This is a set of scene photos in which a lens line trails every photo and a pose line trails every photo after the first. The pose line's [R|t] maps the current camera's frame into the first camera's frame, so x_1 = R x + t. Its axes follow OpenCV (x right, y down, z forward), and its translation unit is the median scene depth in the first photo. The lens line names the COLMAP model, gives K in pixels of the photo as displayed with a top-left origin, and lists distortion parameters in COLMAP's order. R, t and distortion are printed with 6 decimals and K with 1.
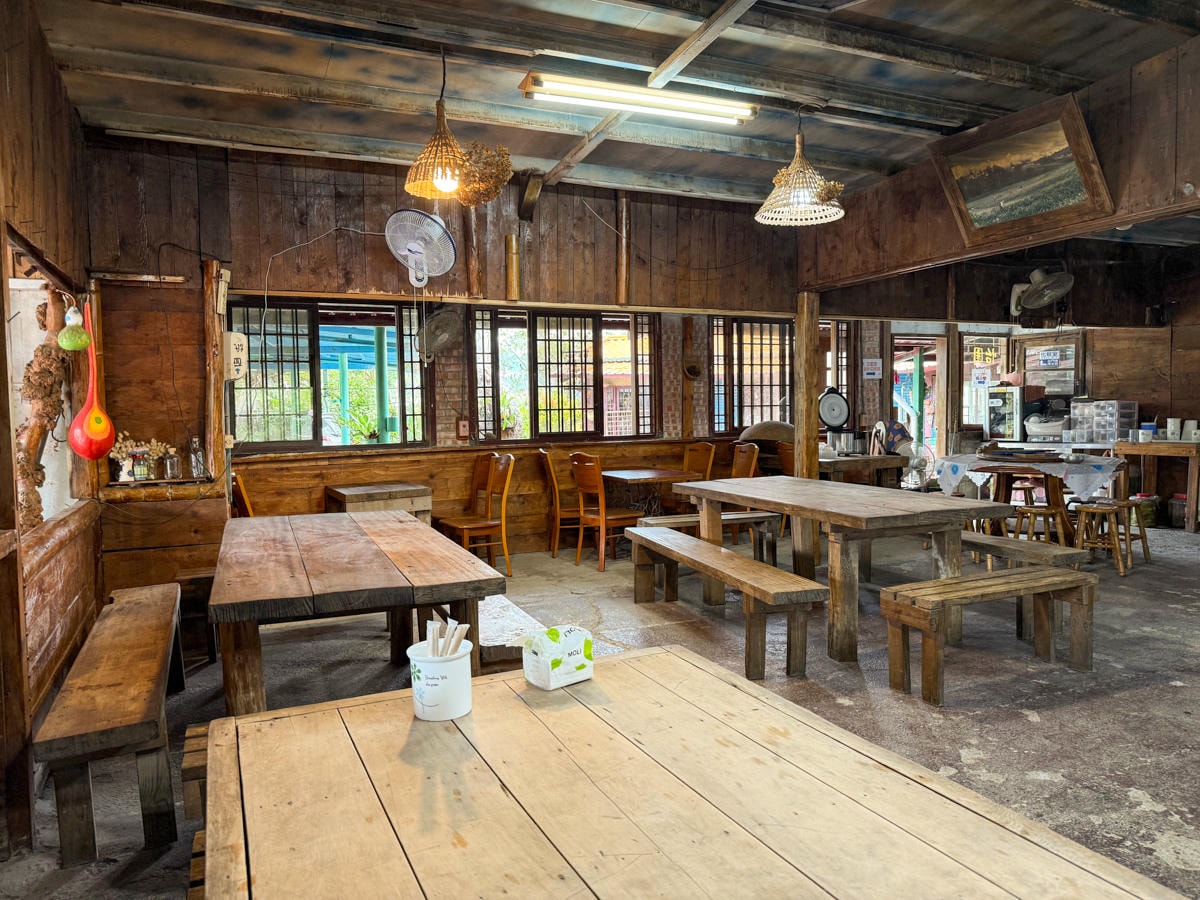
lens RADIAL K [[848.5, 0, 600.0], [0, 848.5, 450.0], [0, 0, 1]] dist [-0.011988, 0.006343]
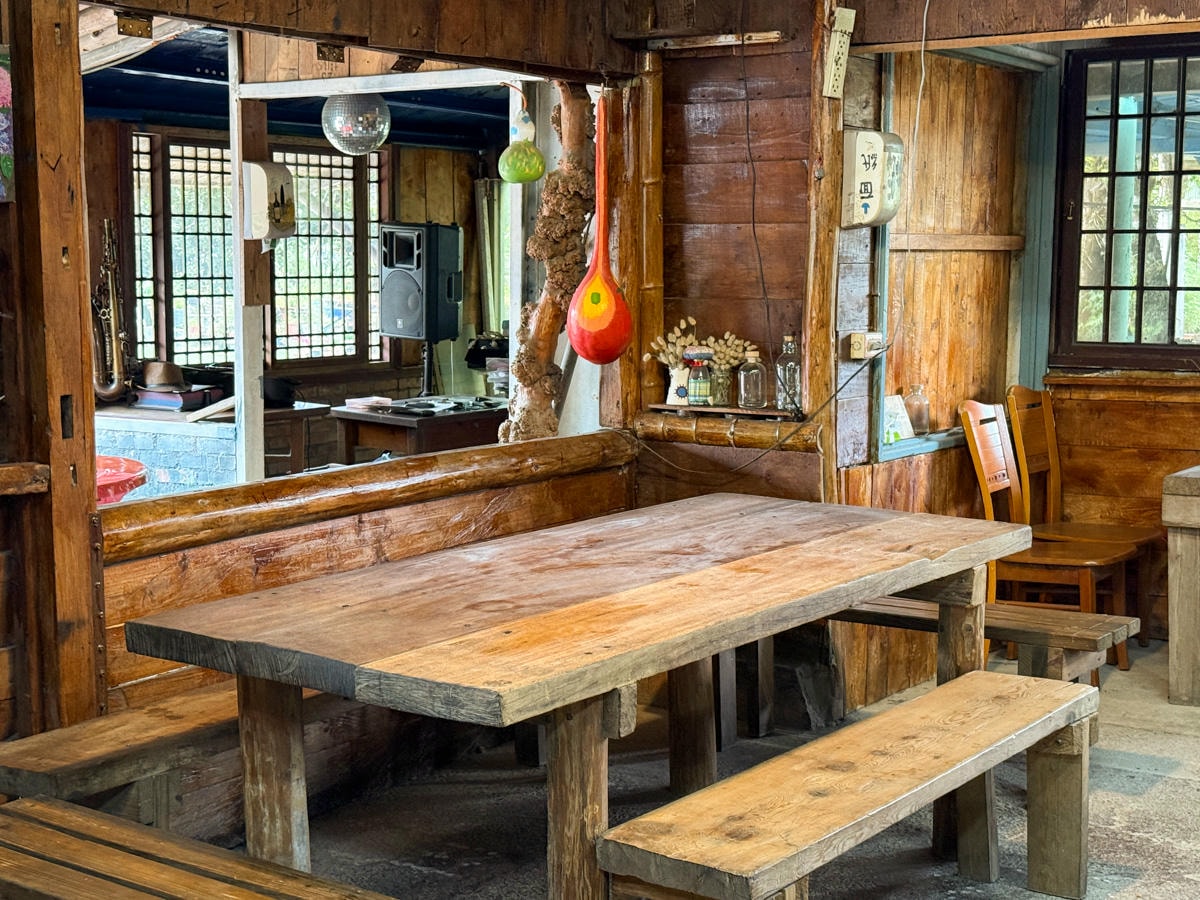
lens RADIAL K [[1784.6, 0, 600.0], [0, 1784.6, 450.0], [0, 0, 1]] dist [0.030798, 0.012623]
pose [[0.527891, 0.111403, -0.841974, 0.433878], [-0.053802, 0.993755, 0.097753, -0.047975], [0.847606, -0.006303, 0.530589, 0.313768]]
